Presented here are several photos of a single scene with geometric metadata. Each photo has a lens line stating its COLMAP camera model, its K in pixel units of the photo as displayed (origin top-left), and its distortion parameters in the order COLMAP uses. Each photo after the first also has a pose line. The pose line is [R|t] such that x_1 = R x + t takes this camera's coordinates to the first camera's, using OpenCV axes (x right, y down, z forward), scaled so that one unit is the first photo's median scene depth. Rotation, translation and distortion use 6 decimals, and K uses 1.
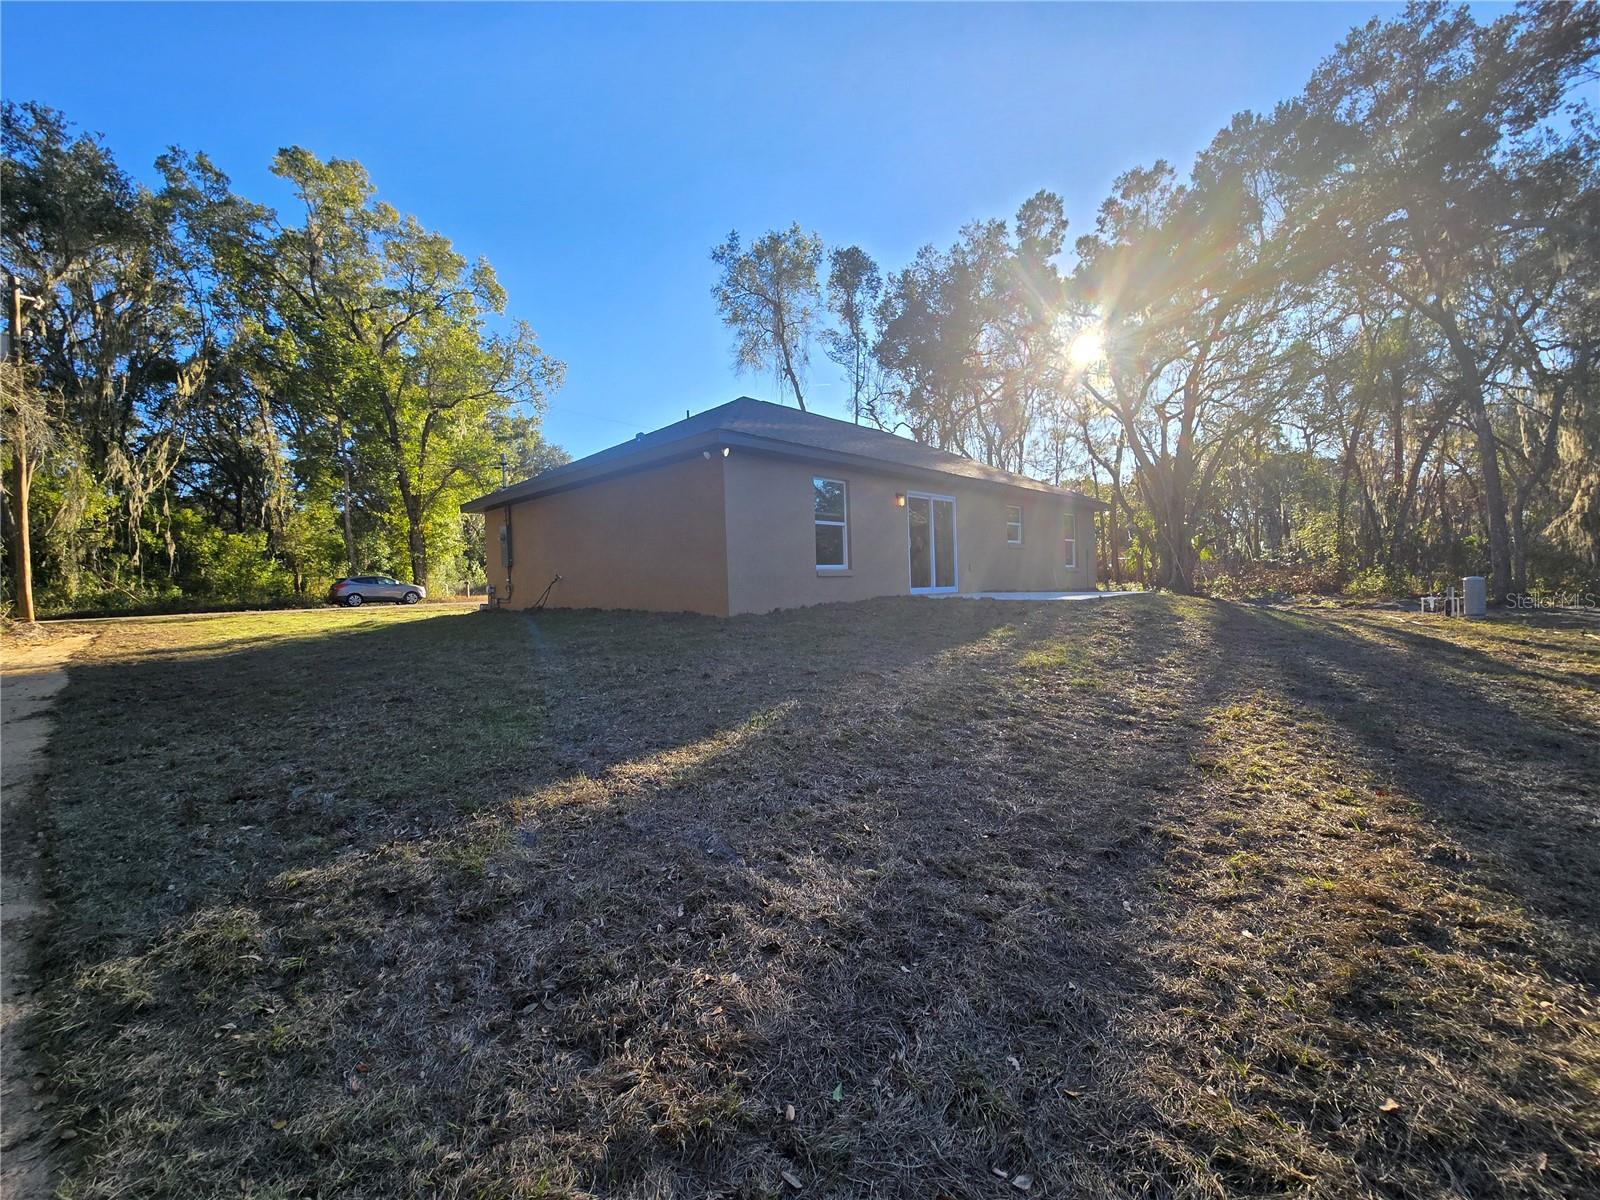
lens RADIAL K [[656.0, 0, 800.5], [0, 656.0, 595.9], [0, 0, 1]] dist [-0.003117, 0.000035]
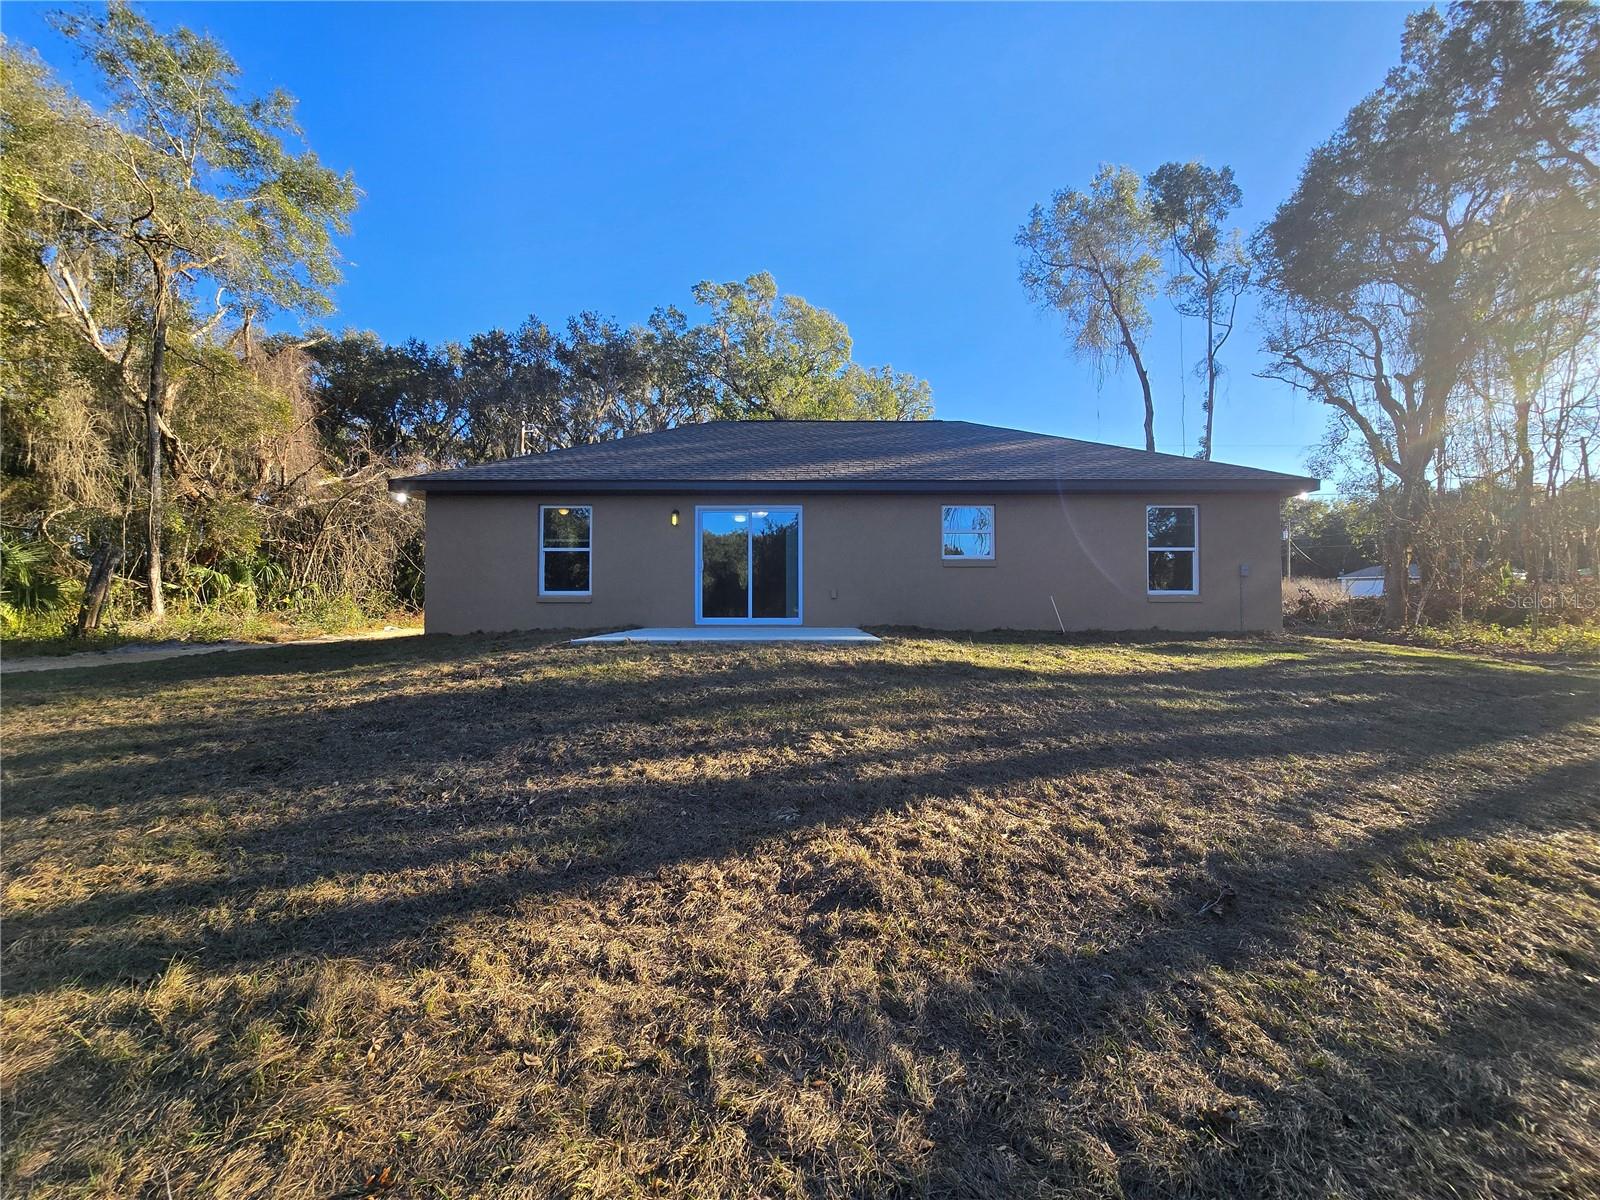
lens RADIAL K [[656.0, 0, 800.5], [0, 656.0, 595.9], [0, 0, 1]] dist [-0.003117, 0.000035]
pose [[0.676577, 0.023643, -0.735993, 0.331517], [-0.034164, 0.999416, 0.000700, -0.027647], [0.735579, 0.024671, 0.676989, 0.196831]]
